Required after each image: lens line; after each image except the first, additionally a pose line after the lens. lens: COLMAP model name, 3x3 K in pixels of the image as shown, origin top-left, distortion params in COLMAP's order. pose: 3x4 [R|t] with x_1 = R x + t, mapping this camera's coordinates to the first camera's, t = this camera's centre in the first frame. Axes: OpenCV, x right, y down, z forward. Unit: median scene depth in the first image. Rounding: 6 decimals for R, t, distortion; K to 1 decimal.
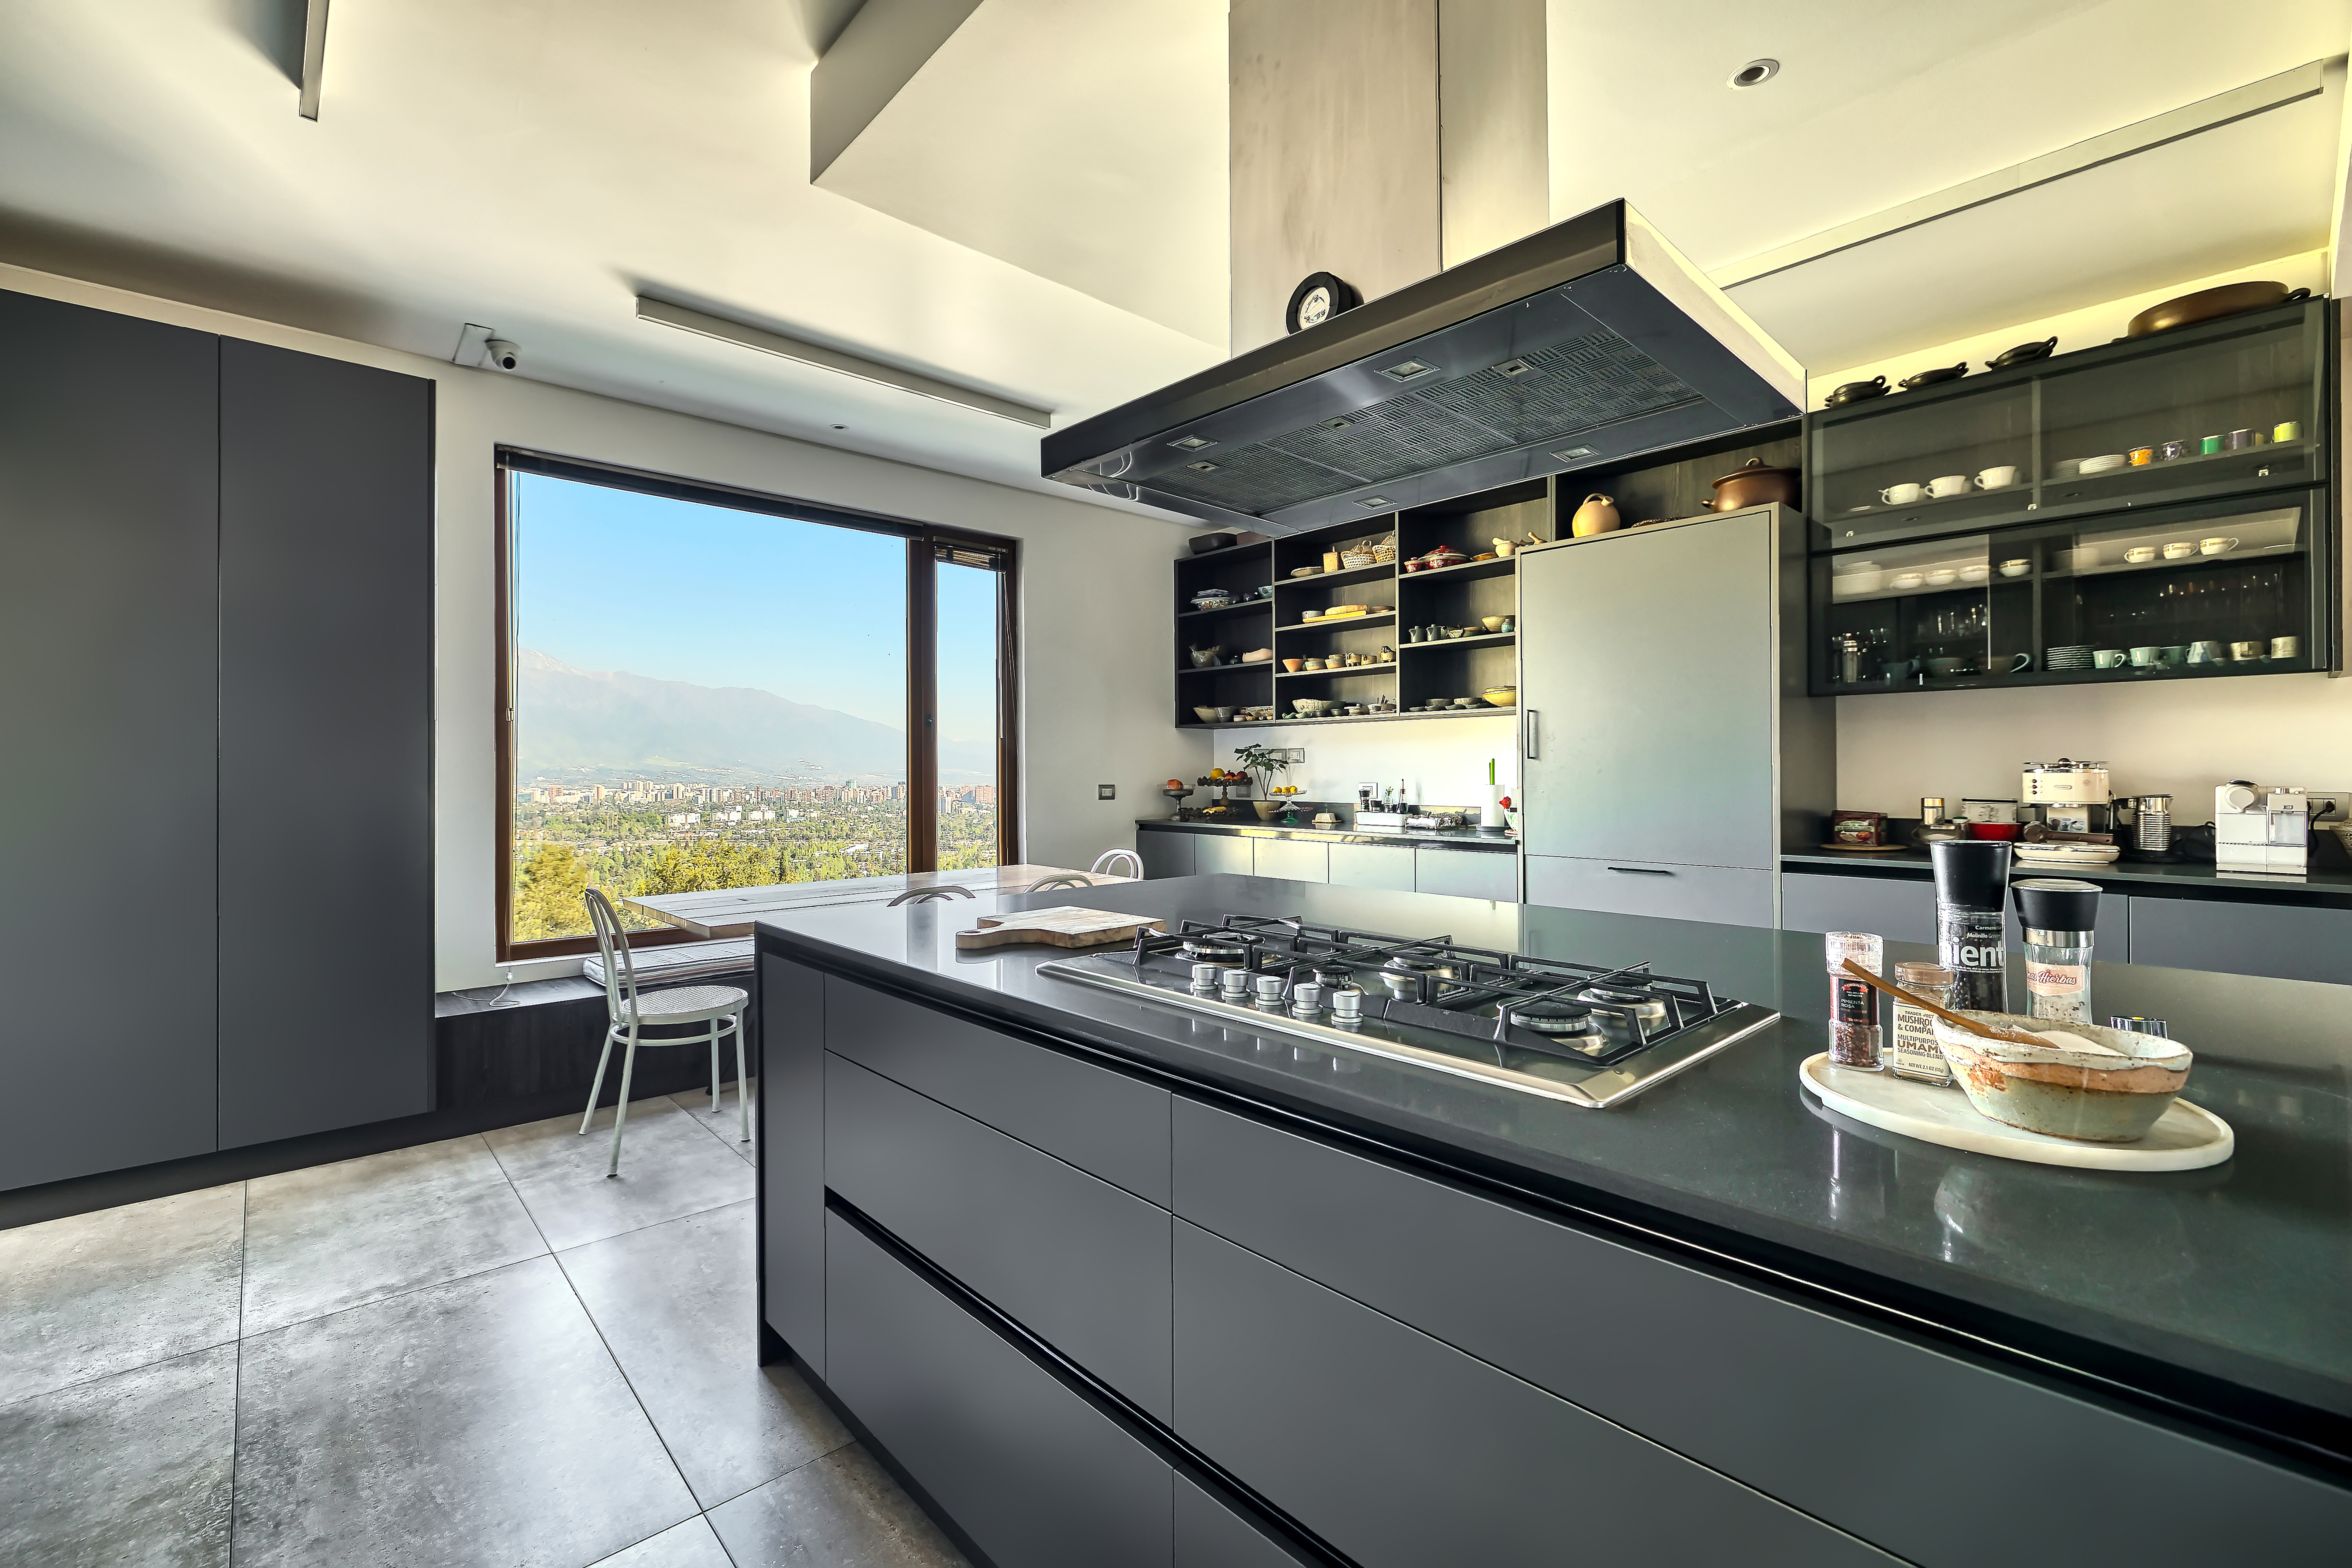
lens RADIAL K [[1010.9, 0, 1155.7], [0, 1010.9, 777.7], [0, 0, 1]] dist [0.000052, 0.000058]
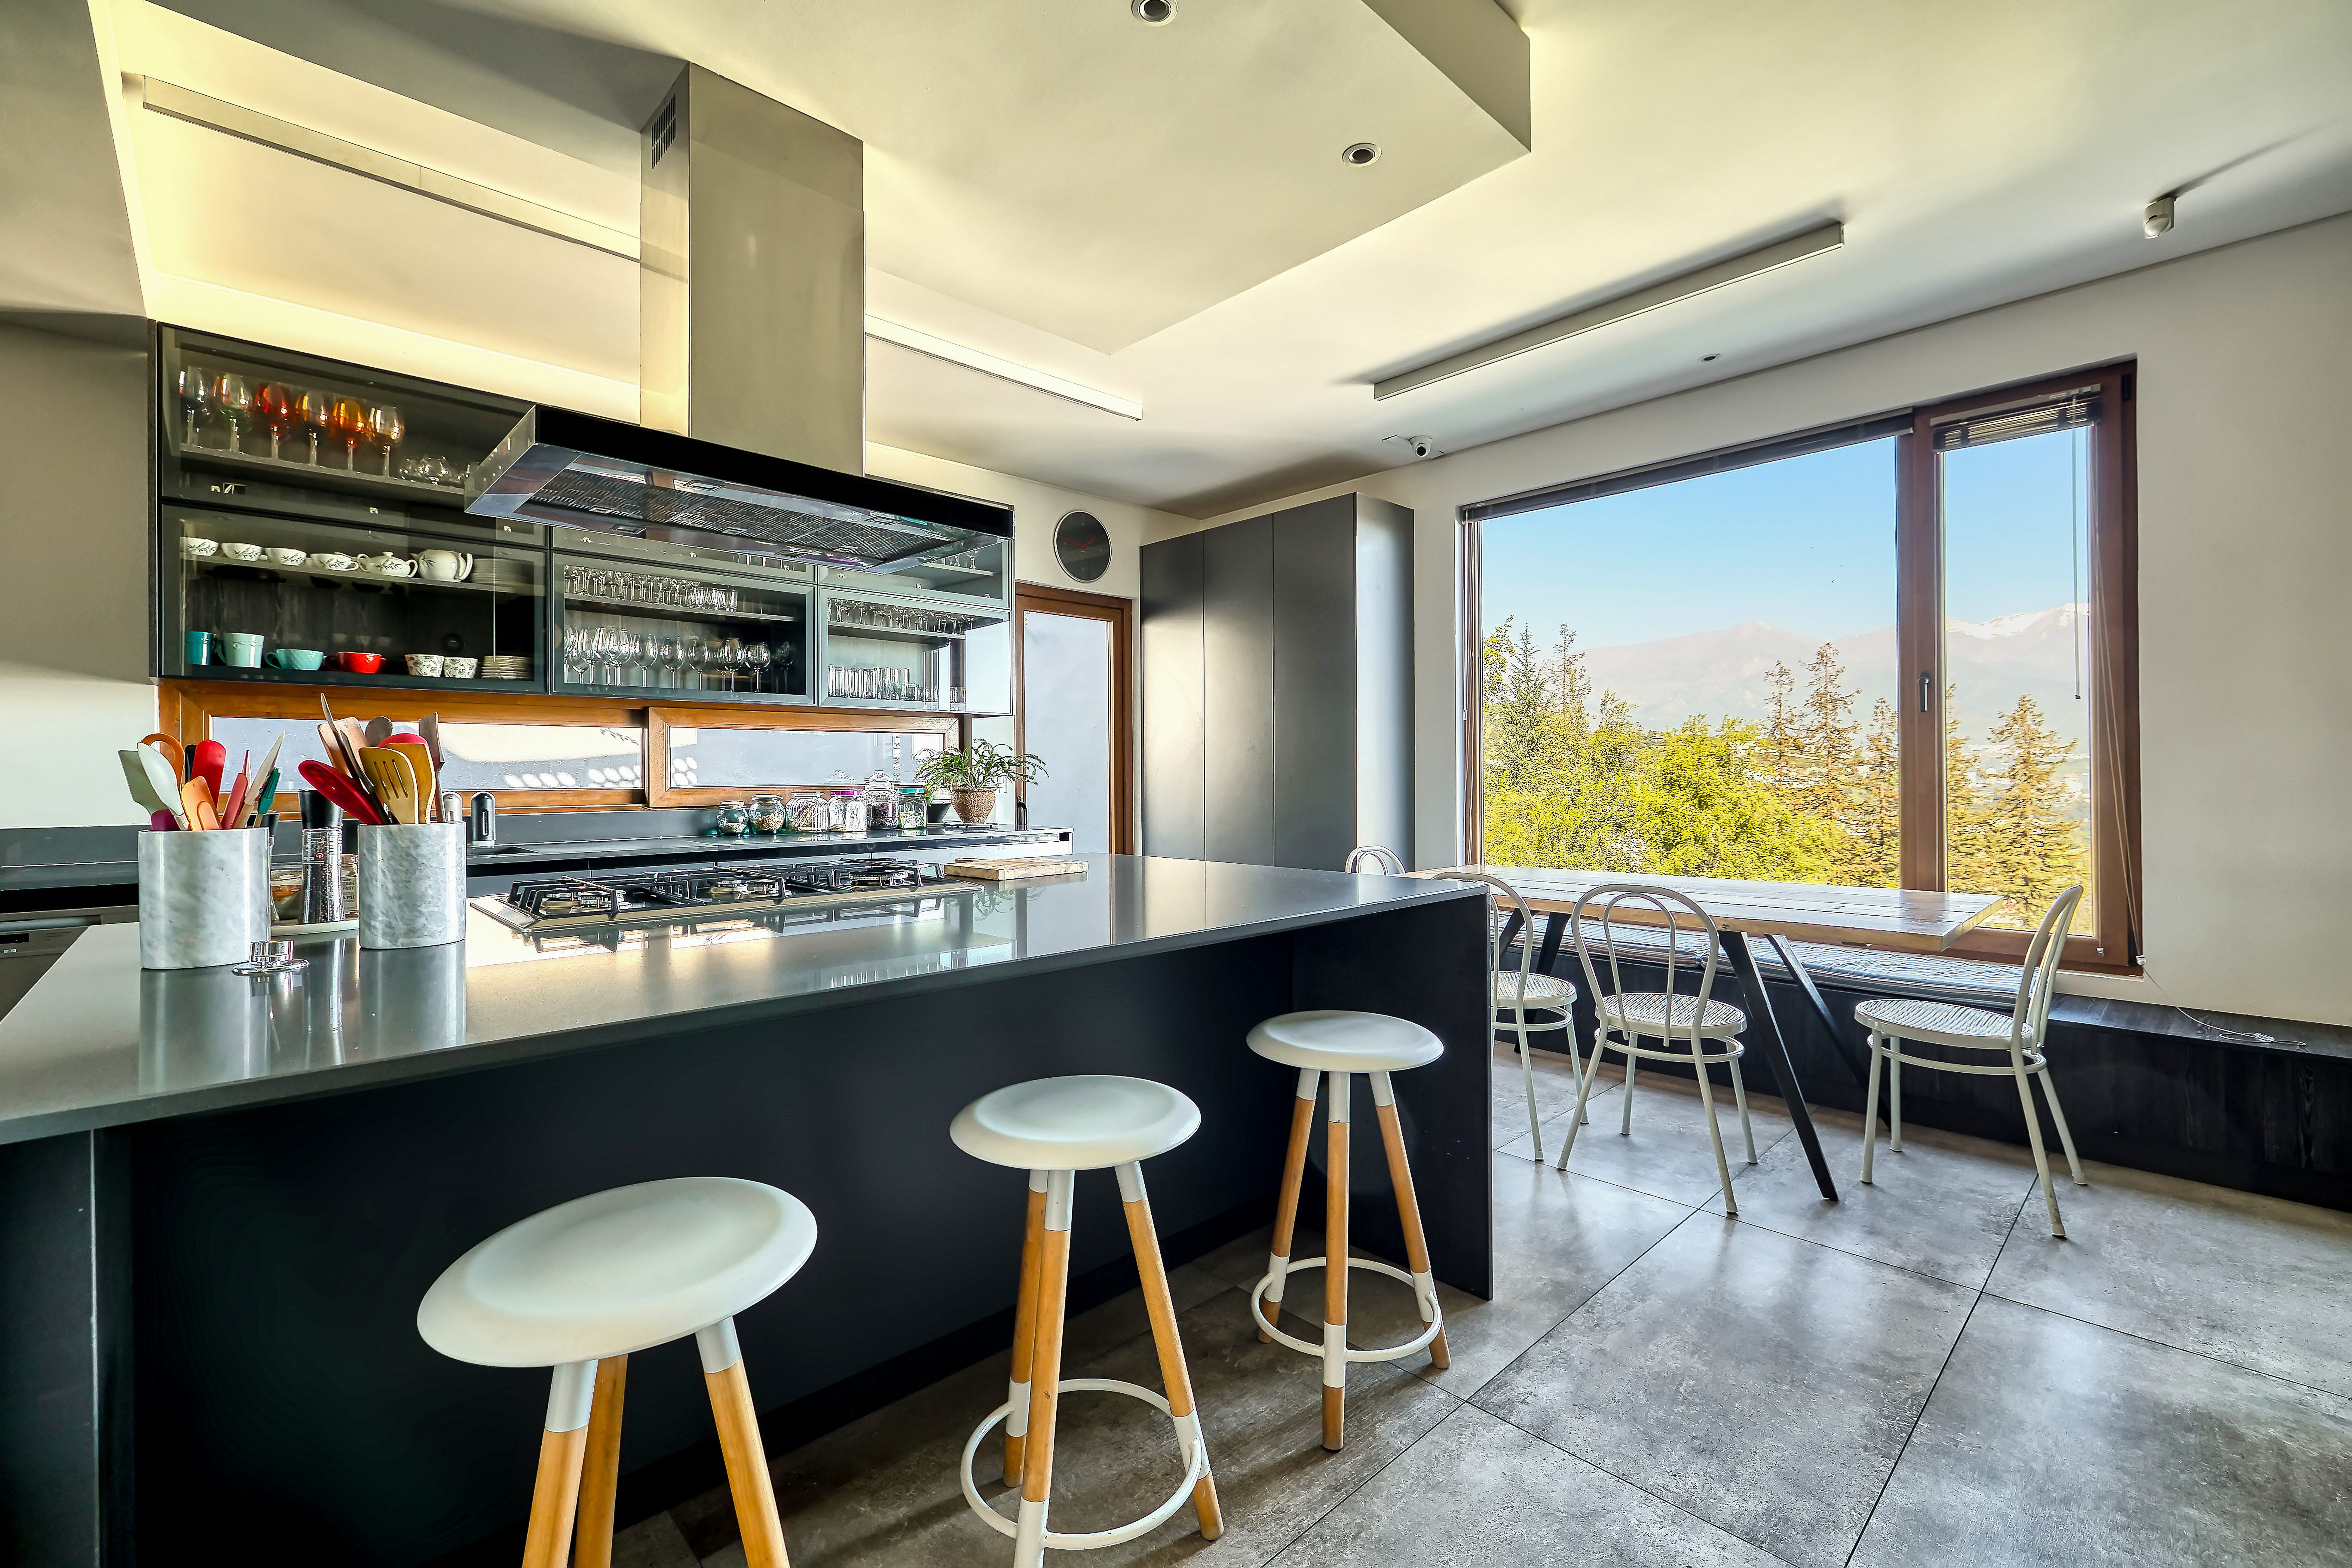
lens RADIAL K [[1010.9, 0, 1175.8], [0, 1010.9, 777.2], [0, 0, 1]] dist [0.000052, 0.000058]
pose [[0.021021, 0.007287, -0.999752, 0.453574], [0.005865, 0.999955, 0.007412, 0.003819], [0.999762, -0.006020, 0.020977, 0.428450]]
